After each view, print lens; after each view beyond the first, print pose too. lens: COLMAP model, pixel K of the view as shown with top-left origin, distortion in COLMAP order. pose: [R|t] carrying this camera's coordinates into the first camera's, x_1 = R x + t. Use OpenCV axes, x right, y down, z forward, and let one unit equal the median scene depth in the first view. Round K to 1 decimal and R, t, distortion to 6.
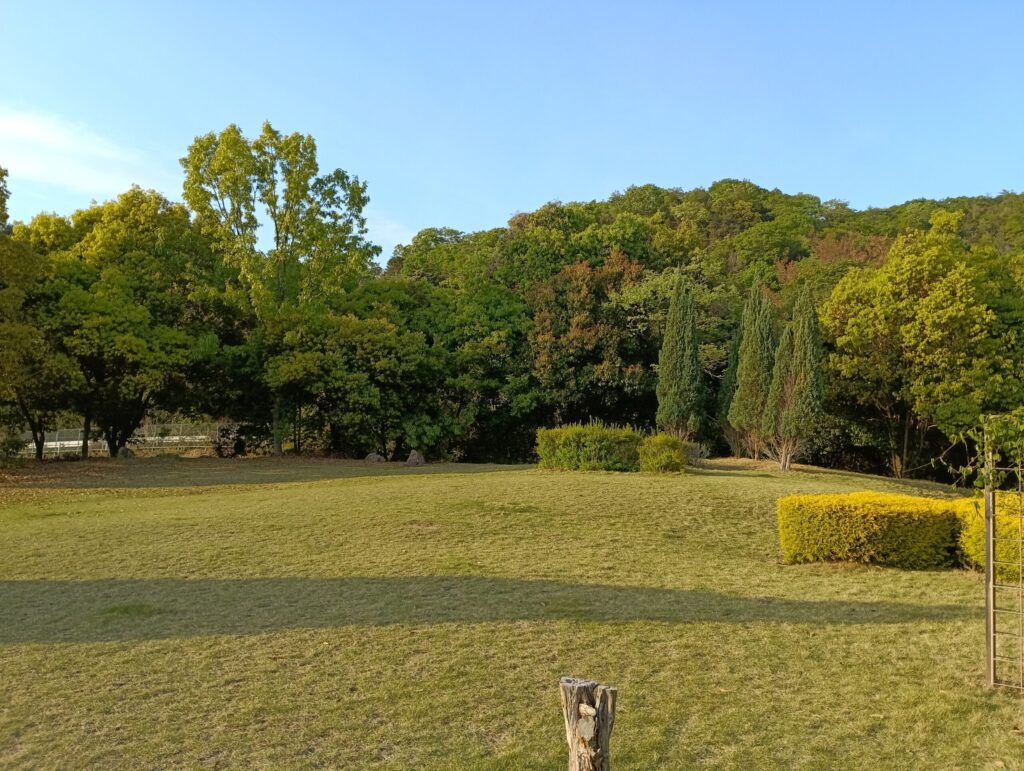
lens RADIAL K [[796.3, 0, 512.0], [0, 796.3, 385.5], [0, 0, 1]] dist [0.000481, -0.008718]
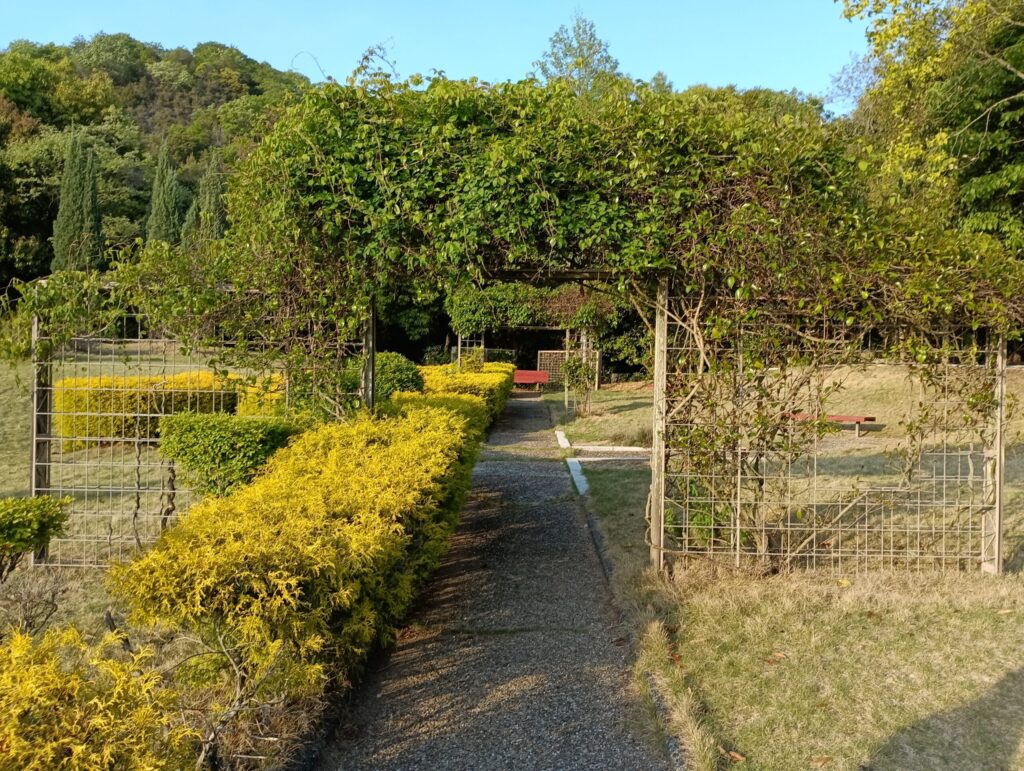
lens RADIAL K [[796.3, 0, 512.0], [0, 796.3, 385.5], [0, 0, 1]] dist [0.000481, -0.008718]
pose [[0.852774, -0.049377, 0.519940, 0.138362], [-0.024328, 0.990685, 0.133984, 0.005293], [-0.521713, -0.126908, 0.843629, -0.014933]]
